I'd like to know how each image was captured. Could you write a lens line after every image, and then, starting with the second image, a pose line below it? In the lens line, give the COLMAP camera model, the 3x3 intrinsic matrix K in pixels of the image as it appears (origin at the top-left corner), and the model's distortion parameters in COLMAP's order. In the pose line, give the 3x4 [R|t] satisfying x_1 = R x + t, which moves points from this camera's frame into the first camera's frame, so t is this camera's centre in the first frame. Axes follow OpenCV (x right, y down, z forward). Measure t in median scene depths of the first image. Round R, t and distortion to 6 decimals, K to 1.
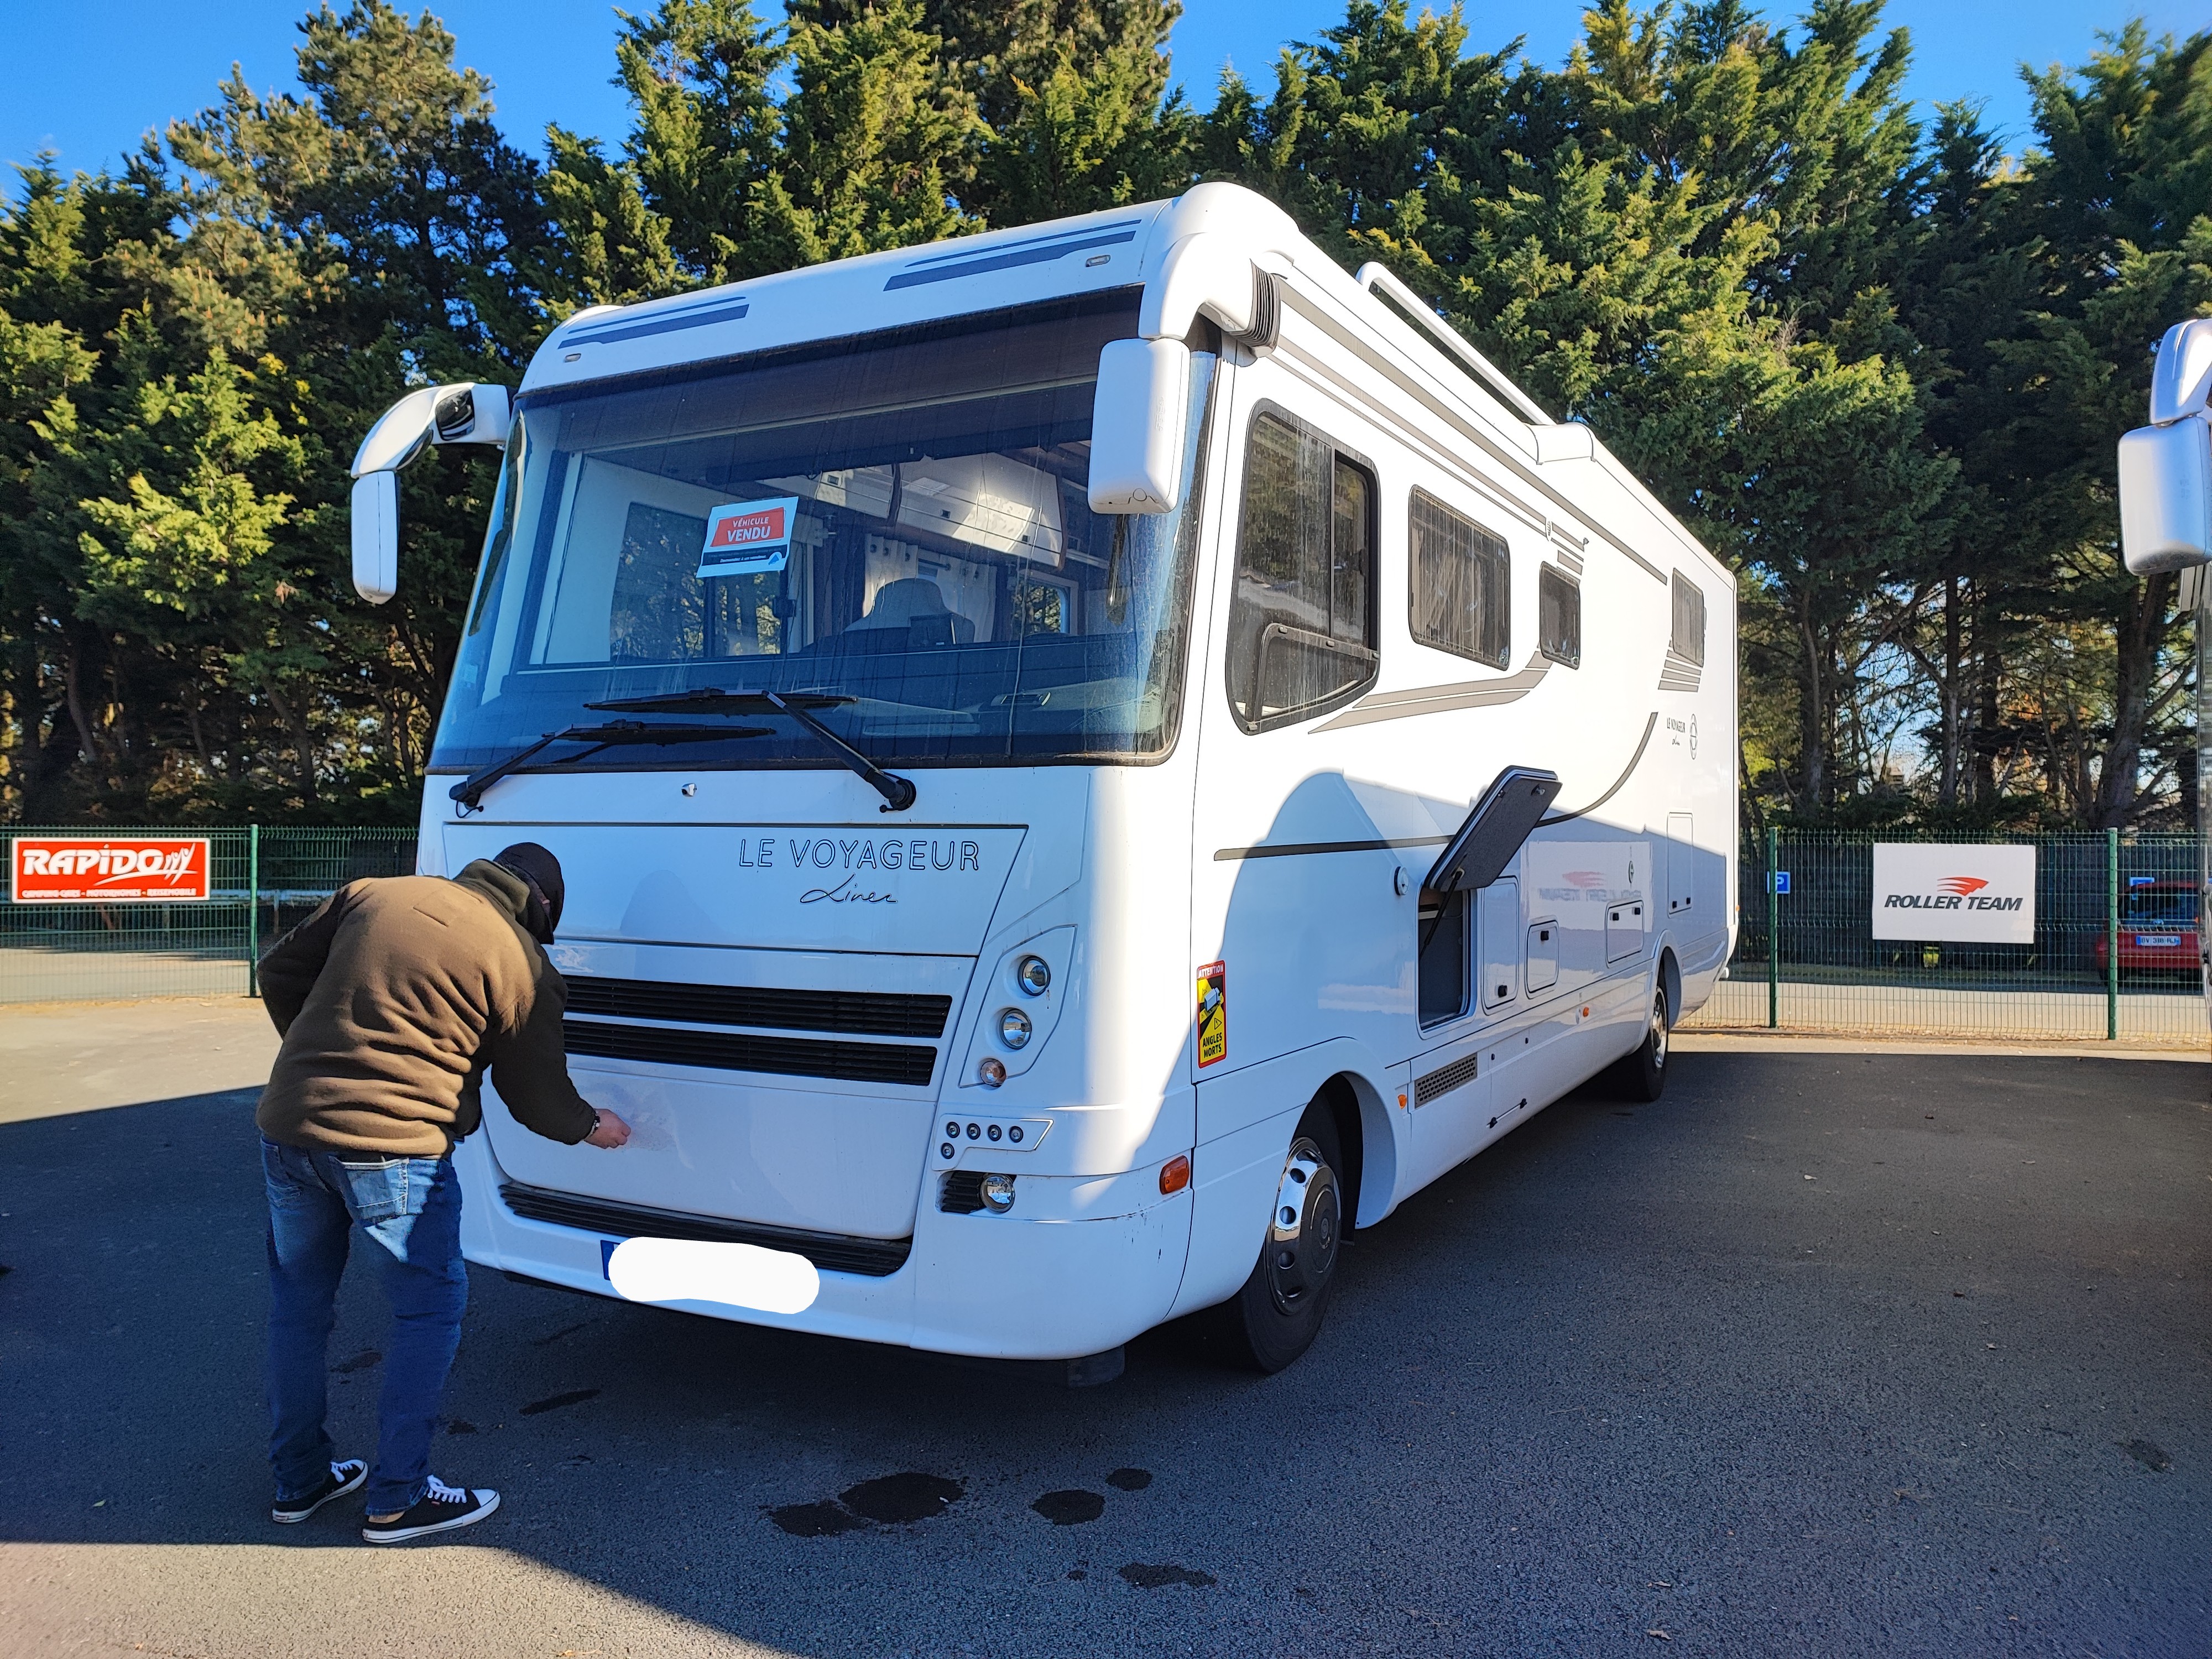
lens RADIAL K [[1720.5, 0, 1211.9], [0, 1720.5, 824.4], [0, 0, 1]] dist [0.066638, -0.063524]
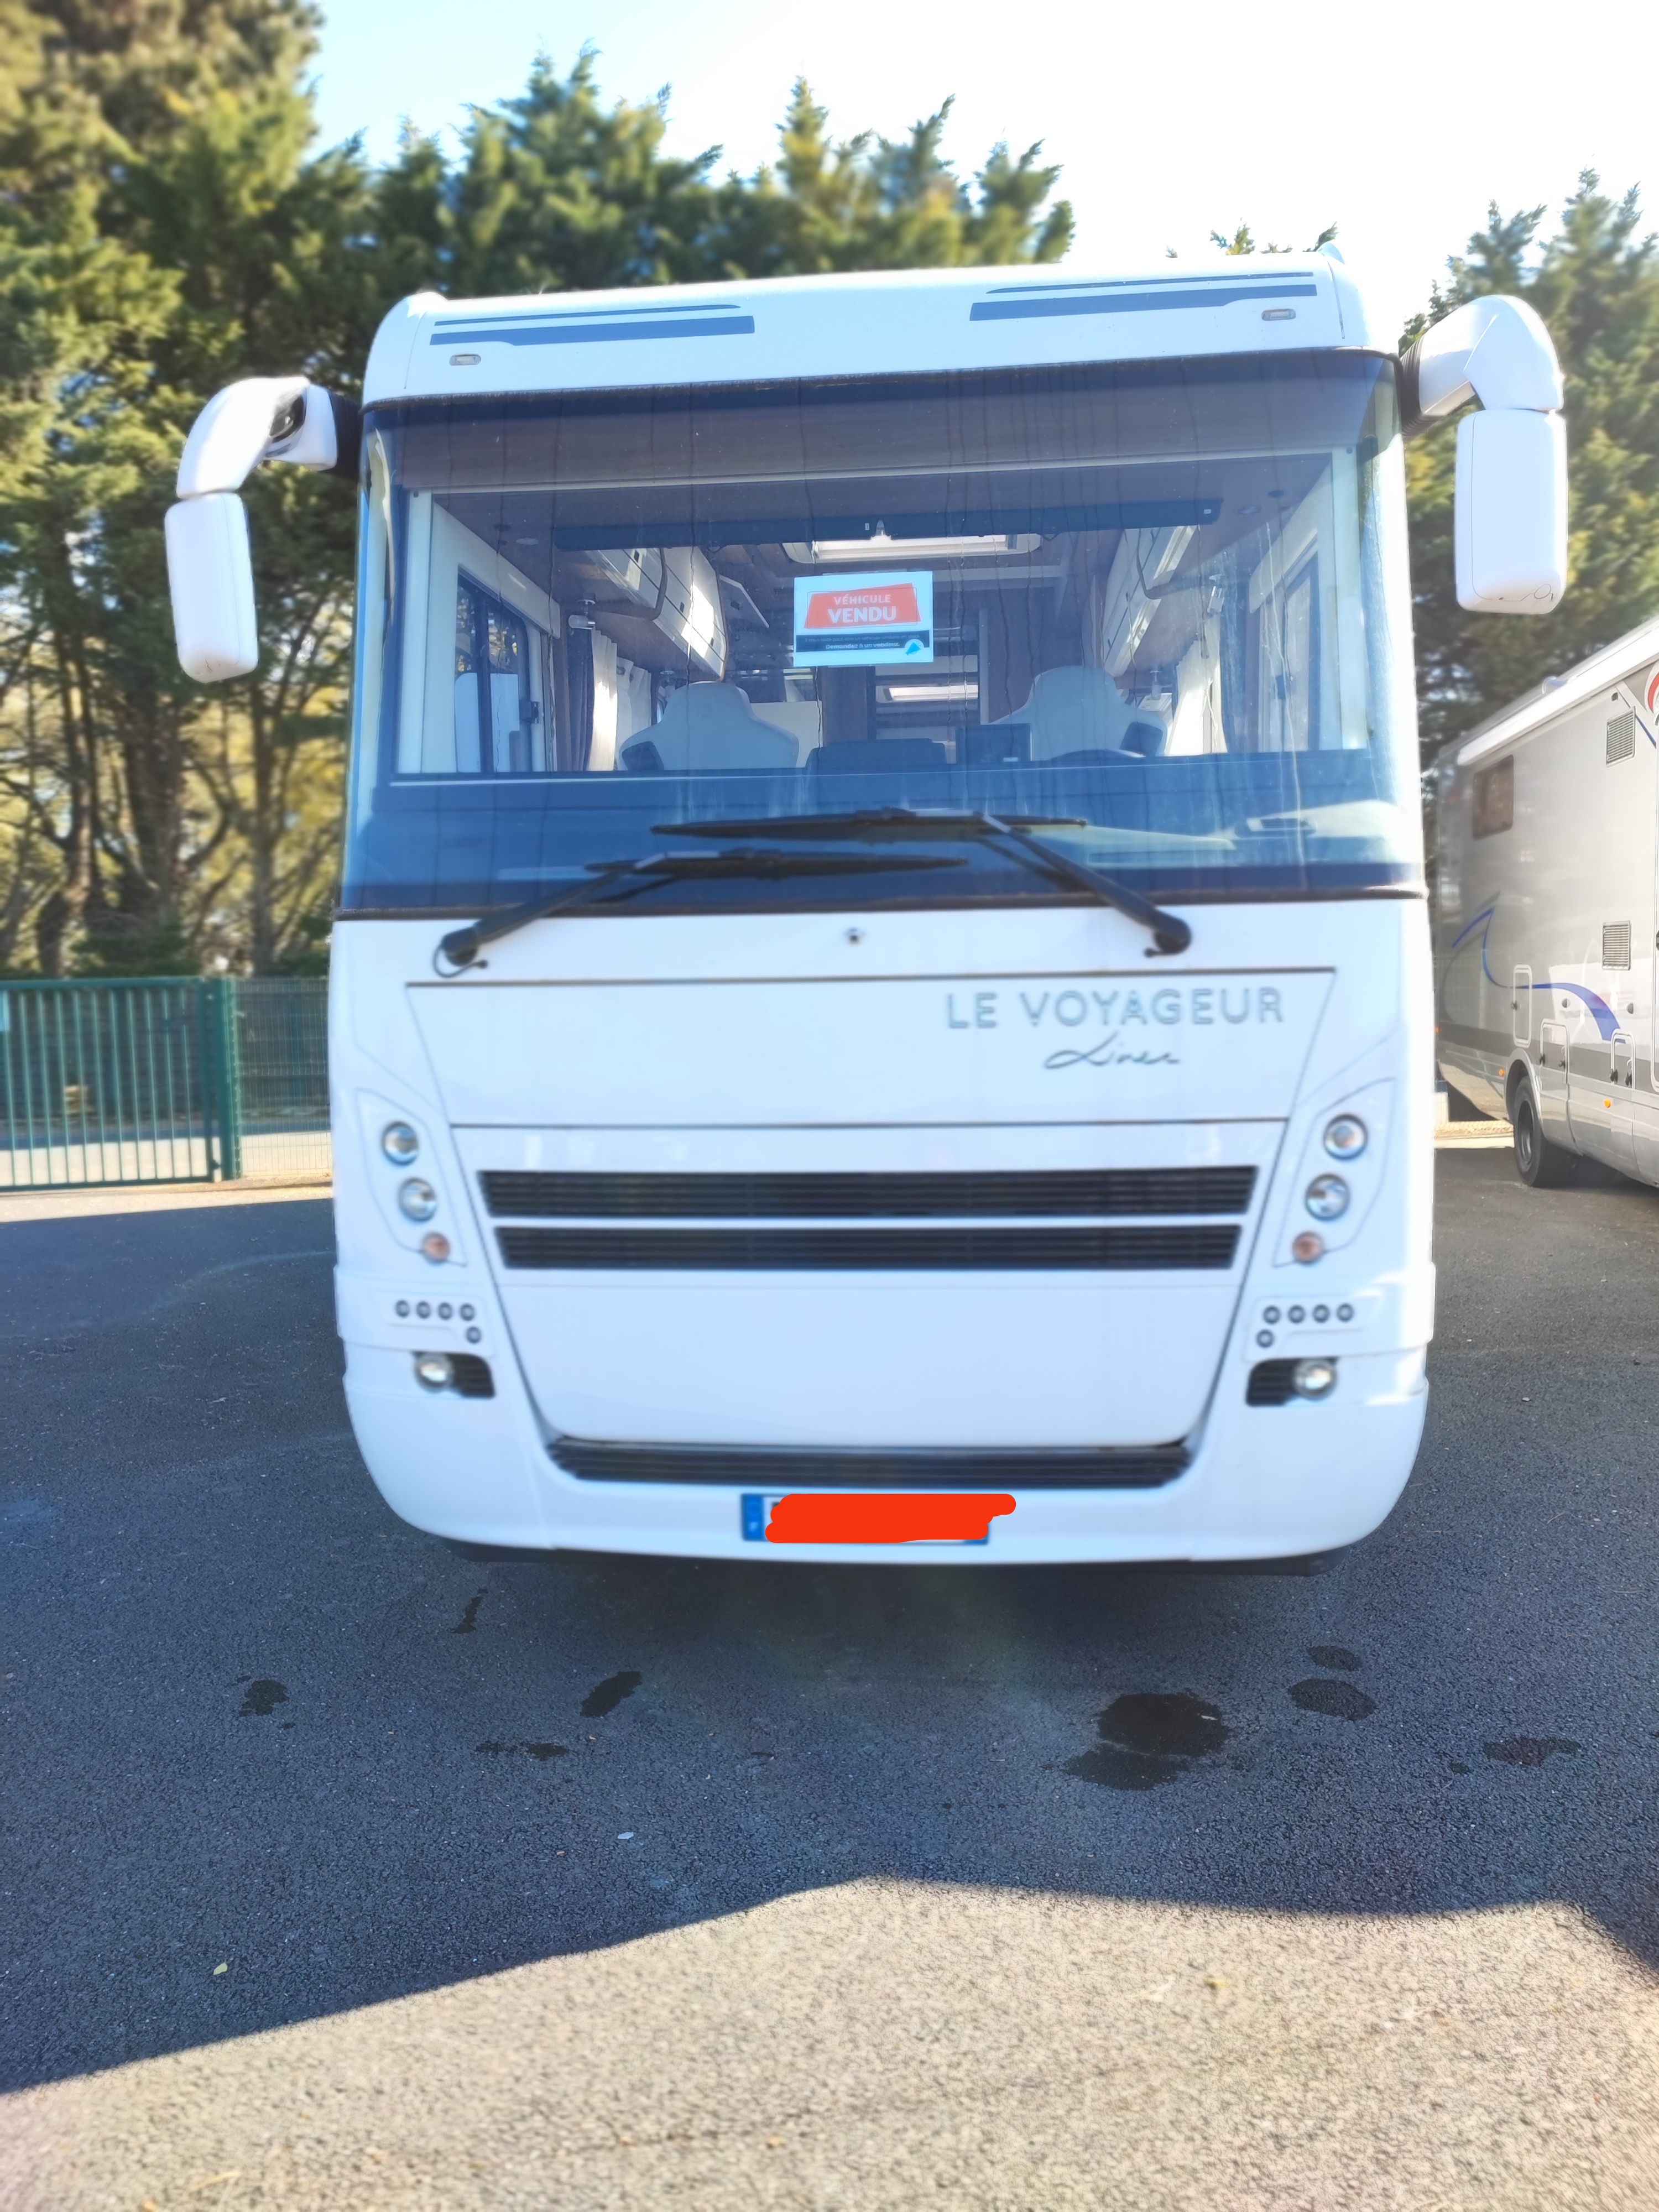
lens RADIAL K [[1657.2, 0, 829.5], [0, 1657.2, 1106.0], [0, 0, 1]] dist [0.063075, -0.053995]
pose [[0.912552, -0.056756, 0.405003, -0.602170], [0.021509, 0.995613, 0.091060, -0.010810], [-0.408394, -0.074386, 0.909770, 0.280372]]
